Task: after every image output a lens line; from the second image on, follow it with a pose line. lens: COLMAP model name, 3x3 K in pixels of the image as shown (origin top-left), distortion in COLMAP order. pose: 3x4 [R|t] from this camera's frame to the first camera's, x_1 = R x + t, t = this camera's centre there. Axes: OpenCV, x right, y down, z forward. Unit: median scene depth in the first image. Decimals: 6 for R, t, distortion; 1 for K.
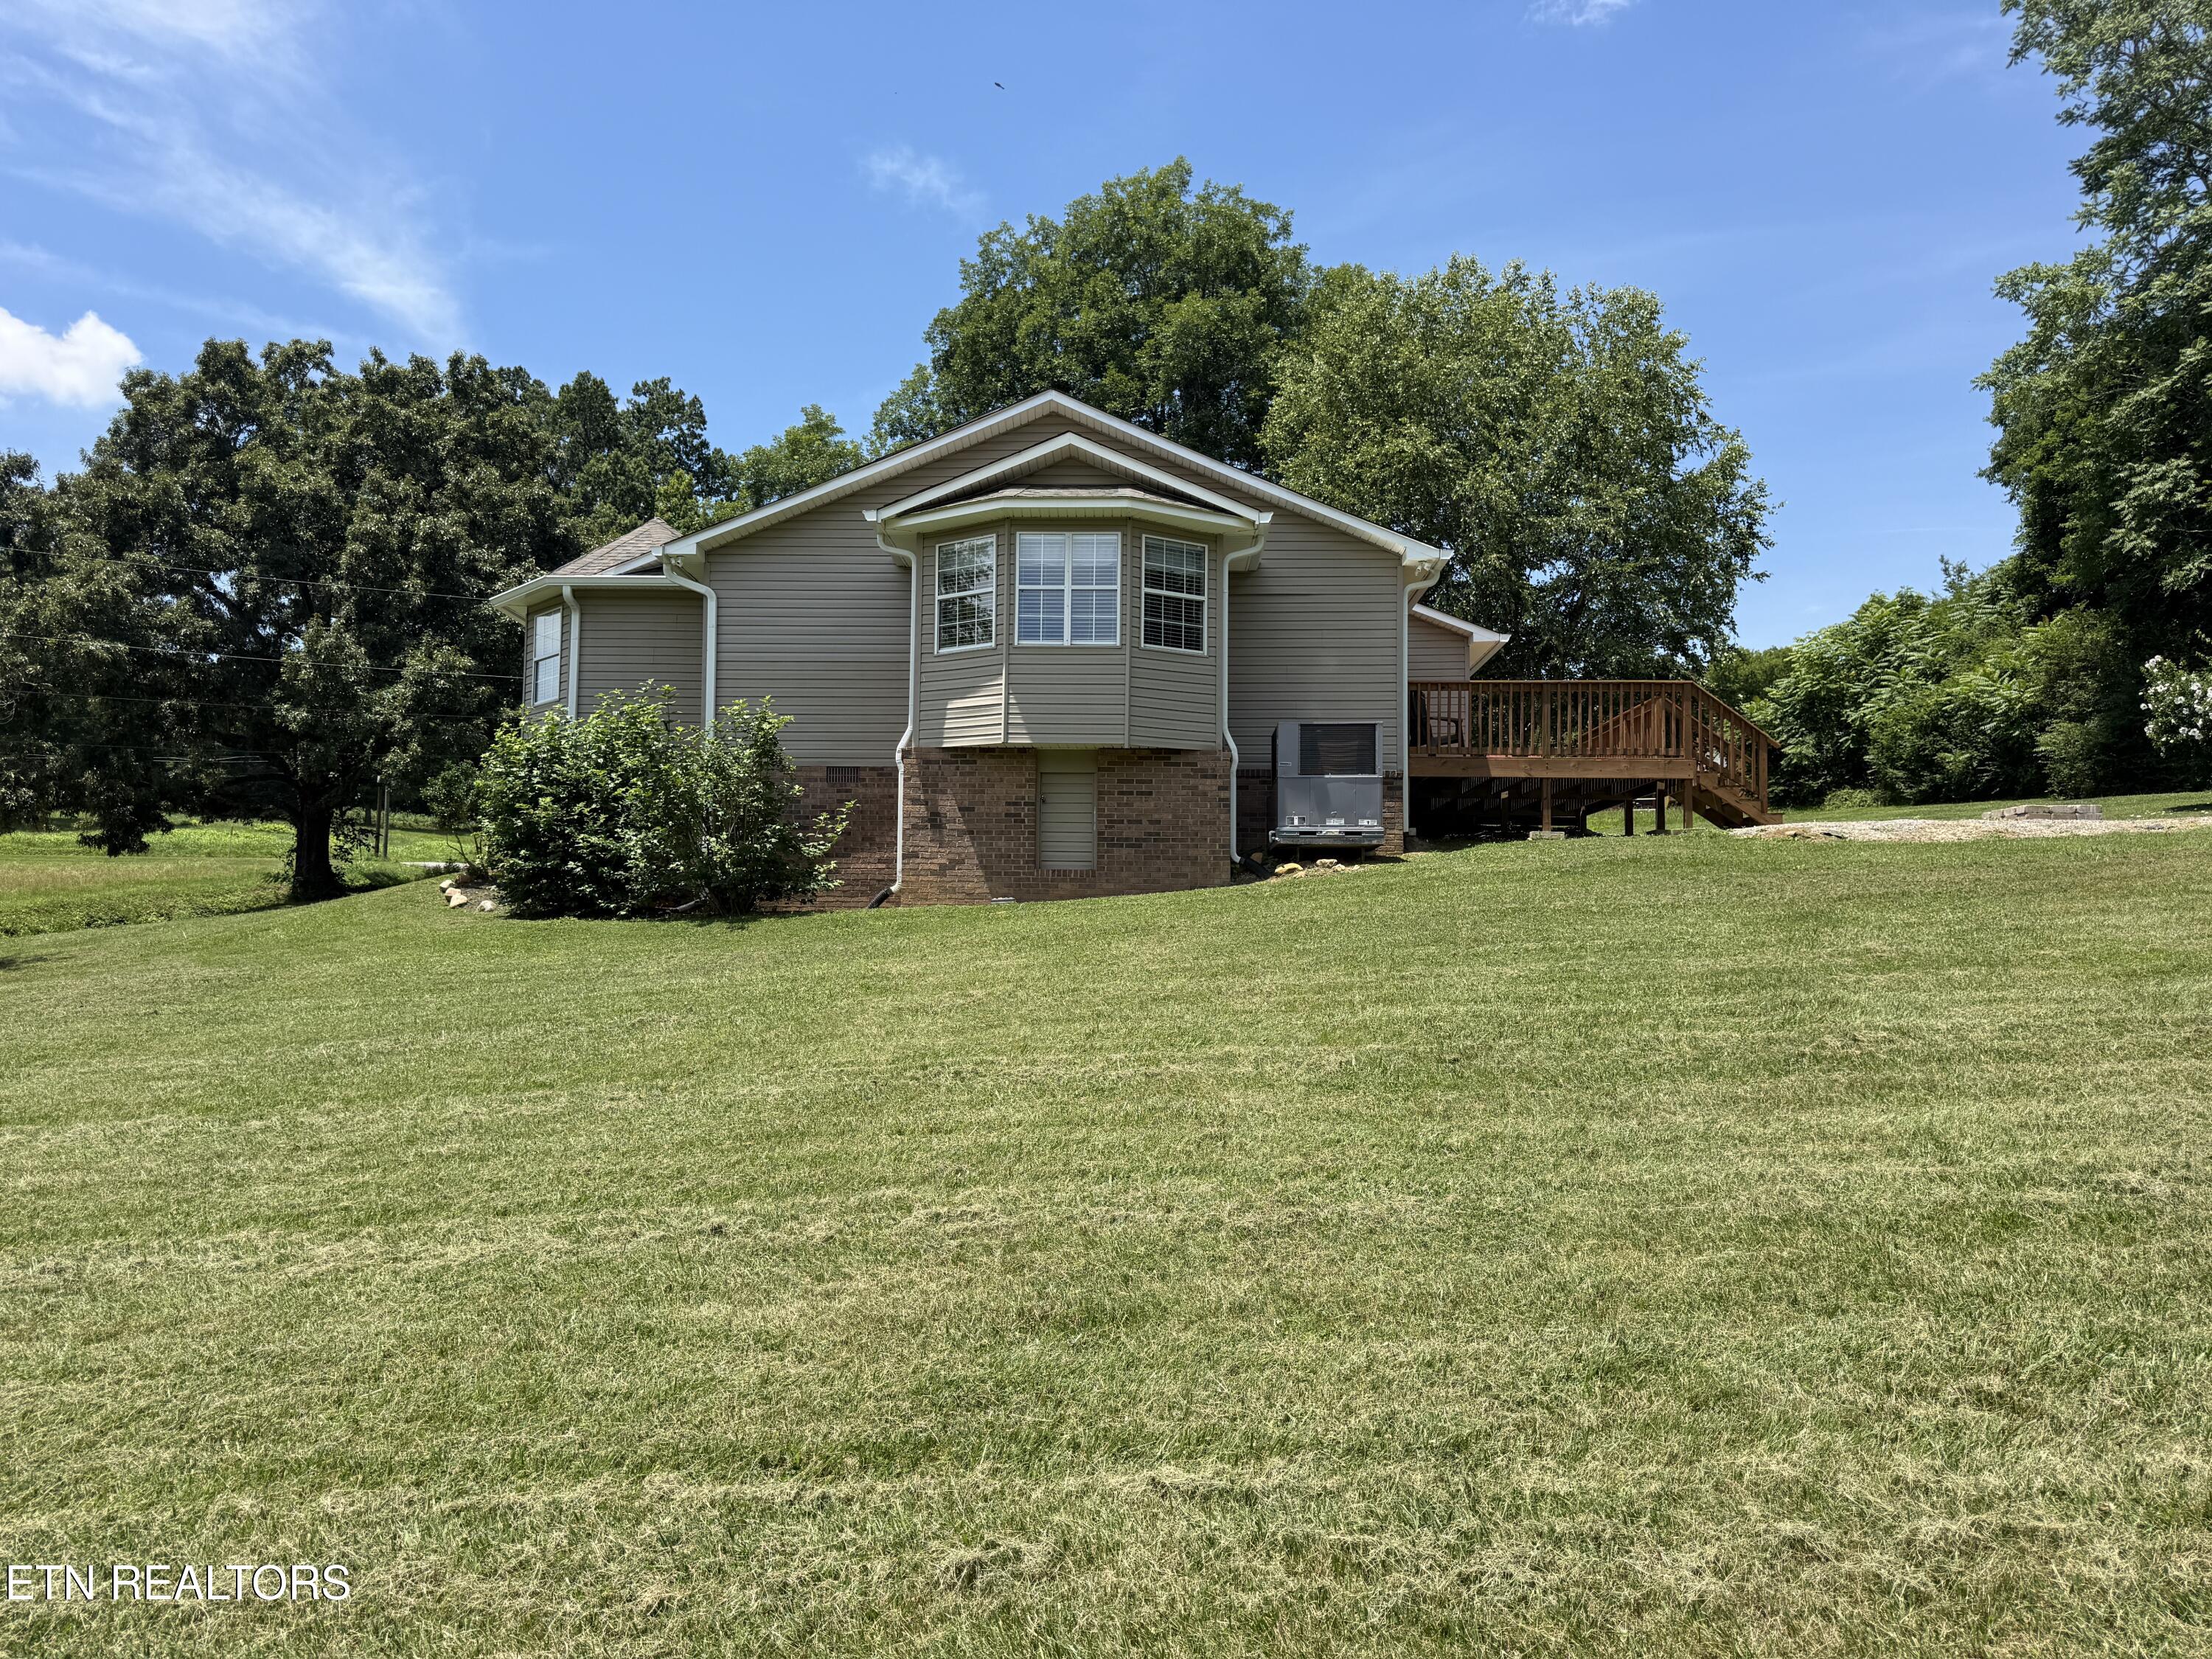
lens RADIAL K [[1577.4, 0, 1105.0], [0, 1577.4, 789.2], [0, 0, 1]] dist [0.048559, -0.058512]
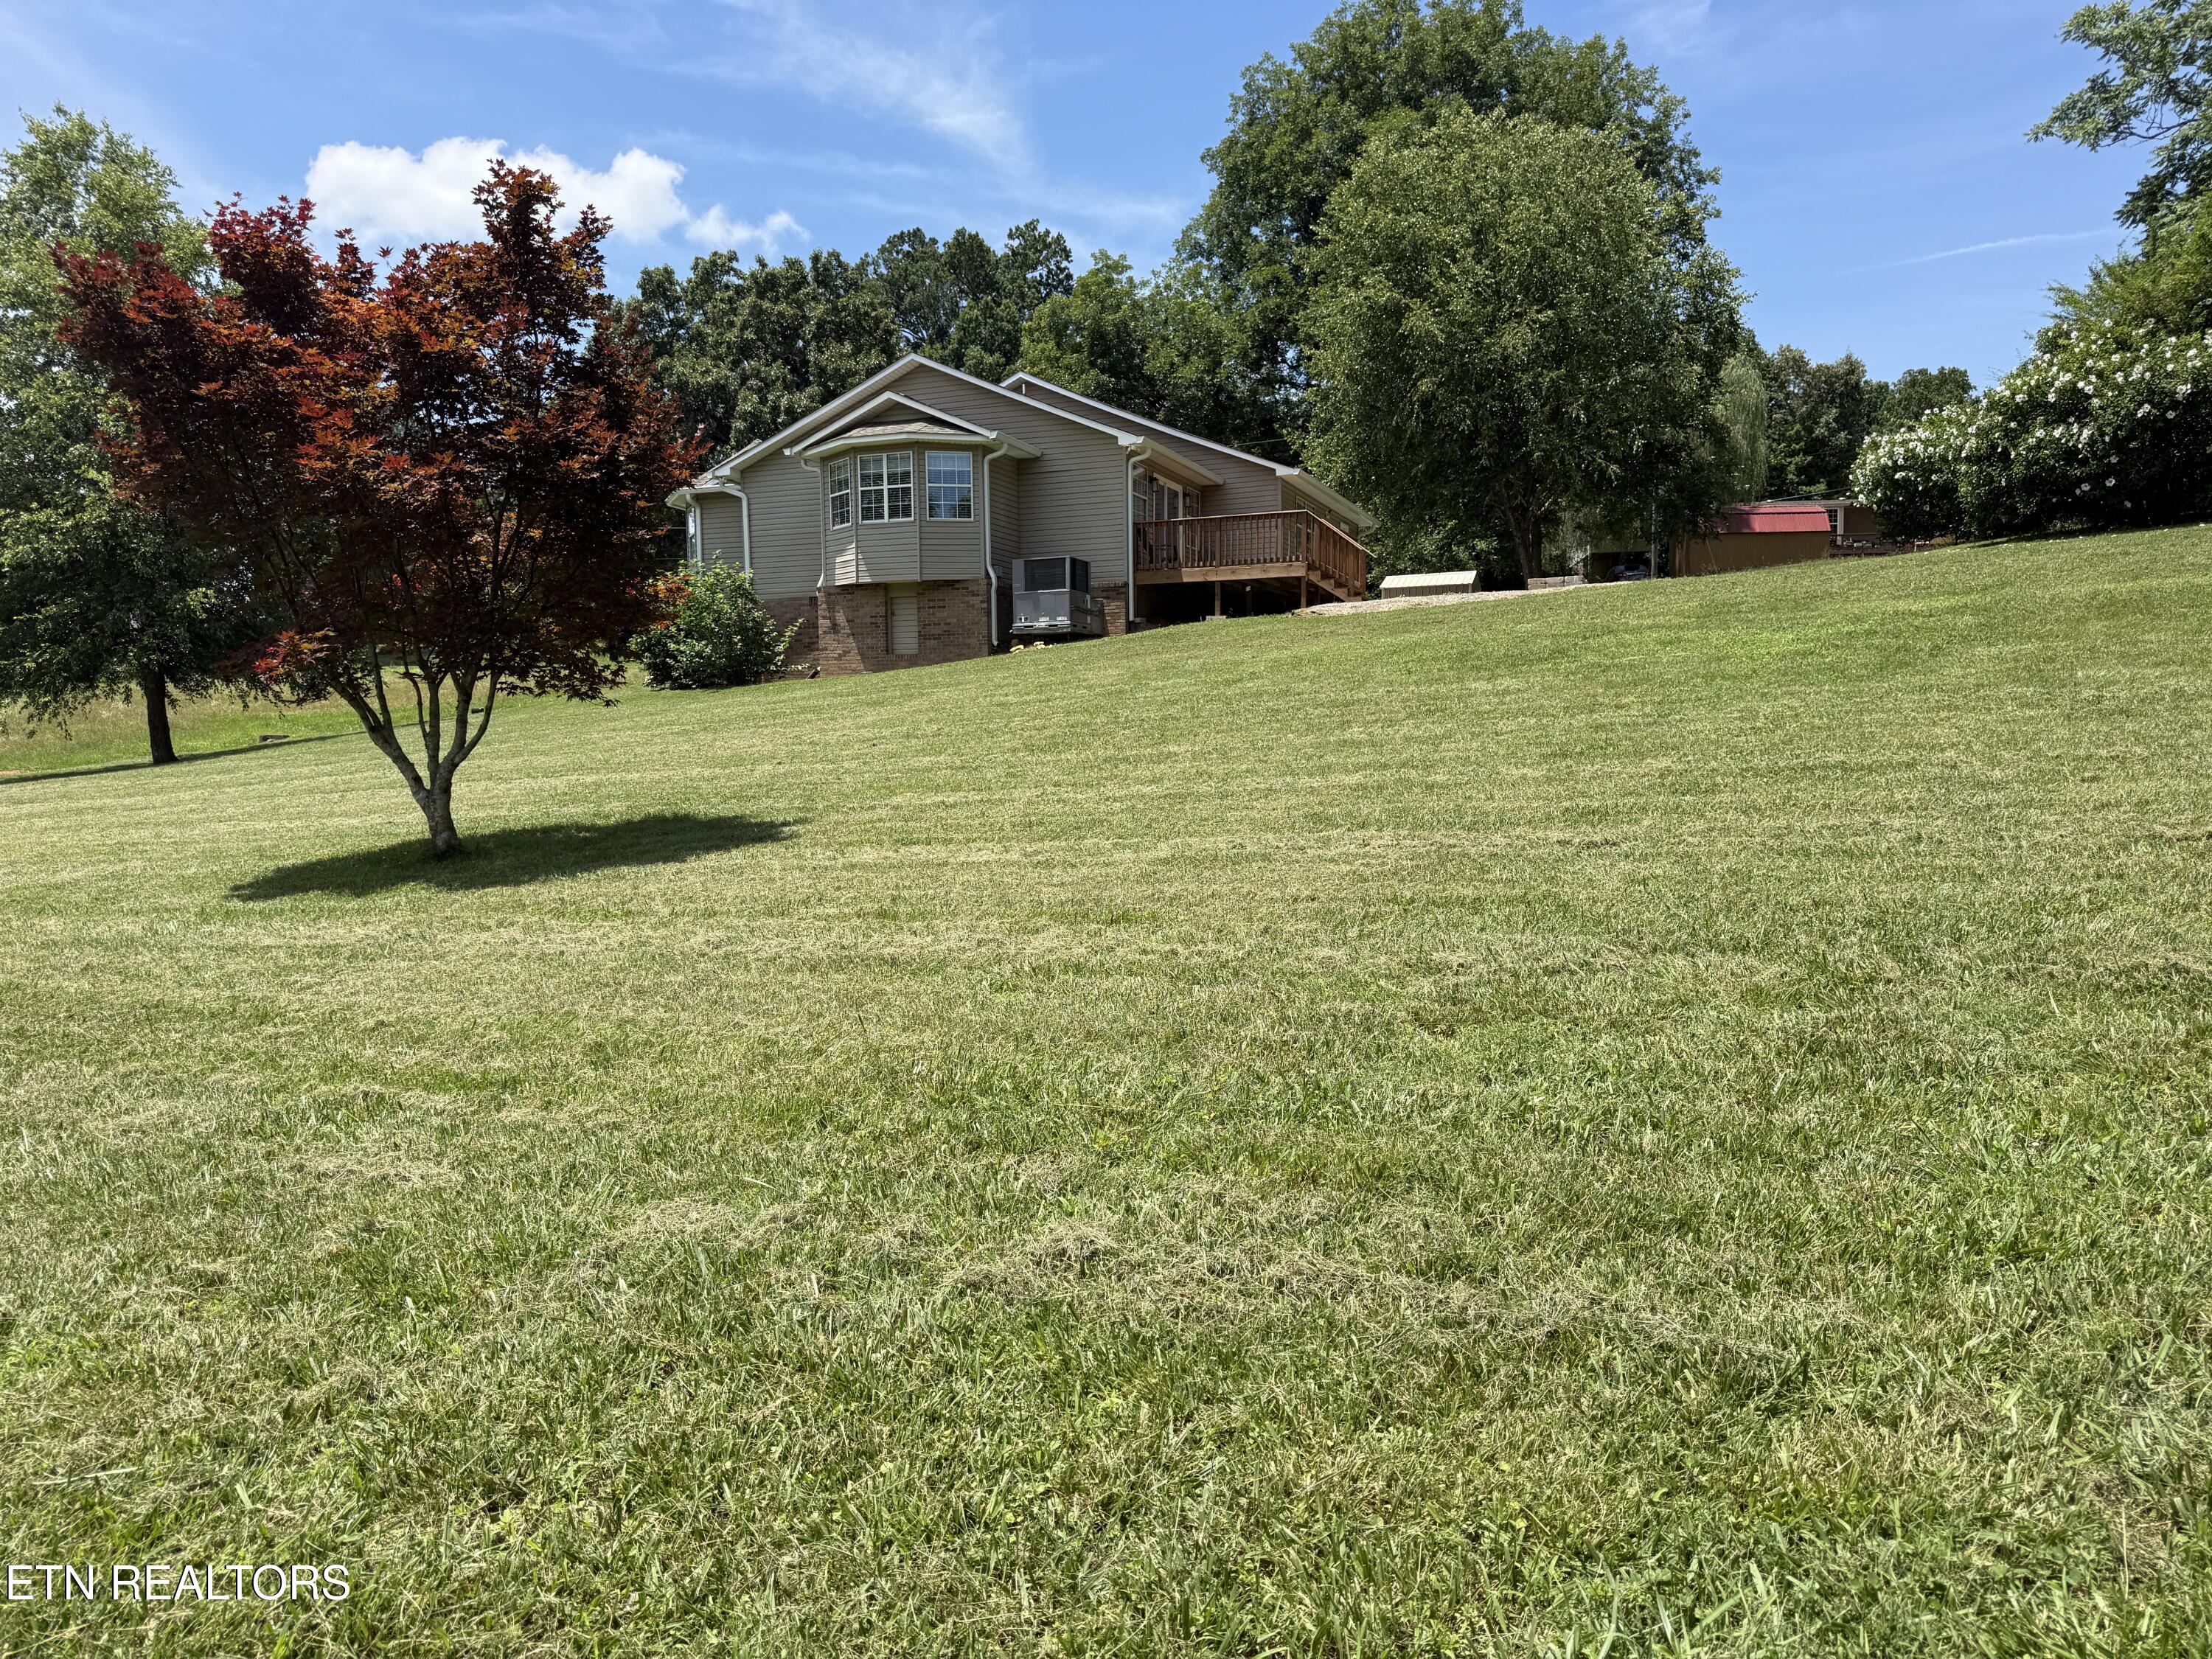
lens RADIAL K [[1609.0, 0, 1106.0], [0, 1609.0, 829.5], [0, 0, 1]] dist [0.002756, 0.001346]
pose [[0.939309, 0.000770, -0.343072, 0.265708], [0.055782, 0.986348, 0.154940, -0.006428], [0.338507, -0.164674, 0.926442, -0.196847]]
